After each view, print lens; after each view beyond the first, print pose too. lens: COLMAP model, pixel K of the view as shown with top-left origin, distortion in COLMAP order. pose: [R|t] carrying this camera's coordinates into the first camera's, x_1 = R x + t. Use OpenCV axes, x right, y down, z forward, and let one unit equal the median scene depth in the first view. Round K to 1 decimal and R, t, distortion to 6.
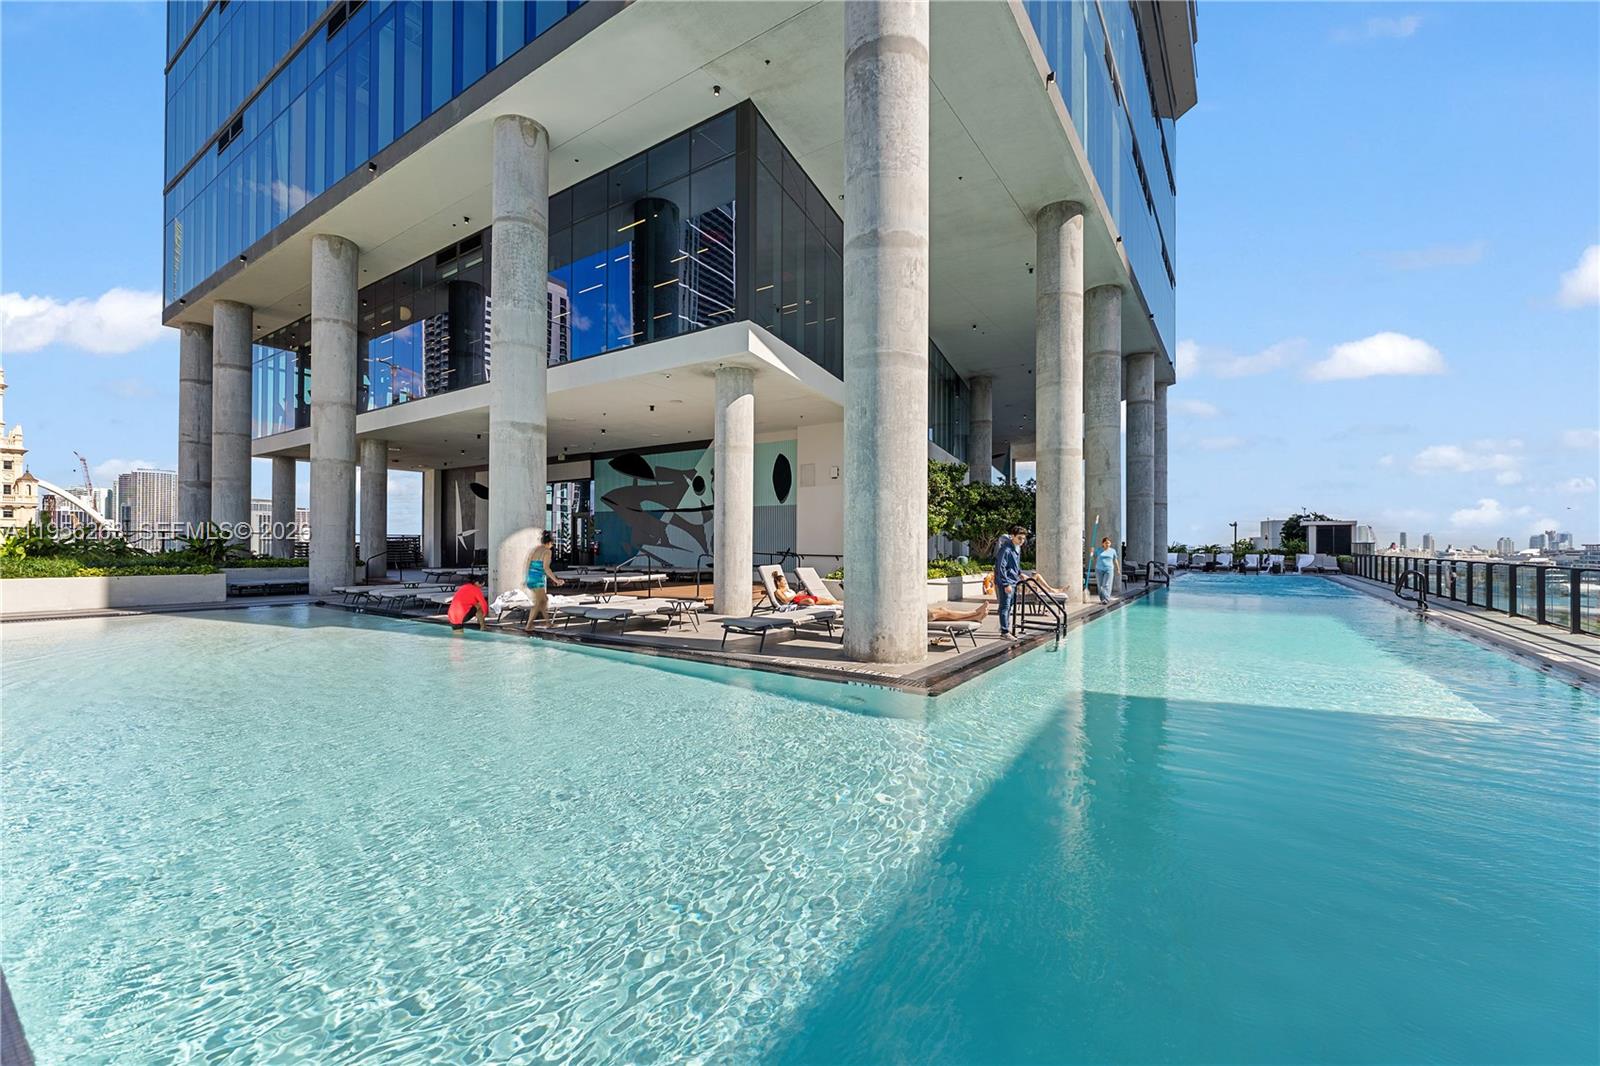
lens RADIAL K [[664.0, 0, 801.6], [0, 664.0, 538.5], [0, 0, 1]] dist [-0.002285, 0.000275]
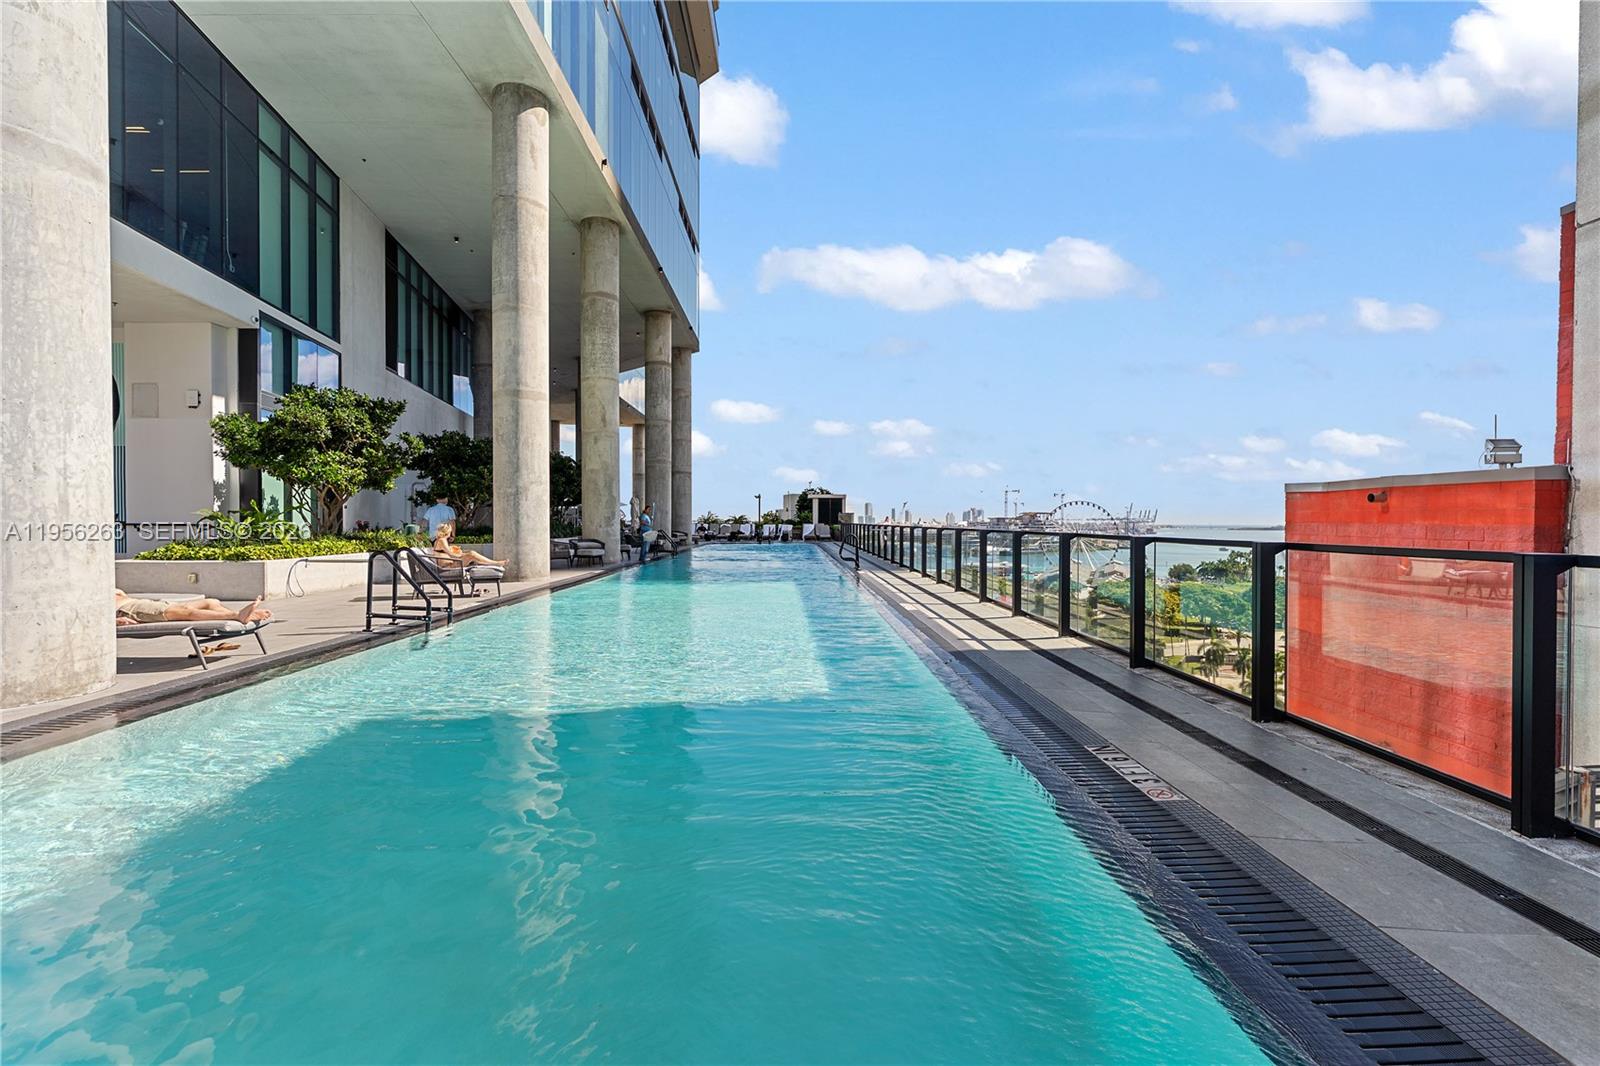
lens RADIAL K [[710.2, 0, 805.9], [0, 710.2, 521.6], [0, 0, 1]] dist [0.000740, -0.001184]
pose [[0.817750, -0.002474, 0.575569, 0.175503], [-0.005541, 0.999911, 0.012170, 0.013639], [-0.575547, -0.013141, 0.817663, 0.081437]]
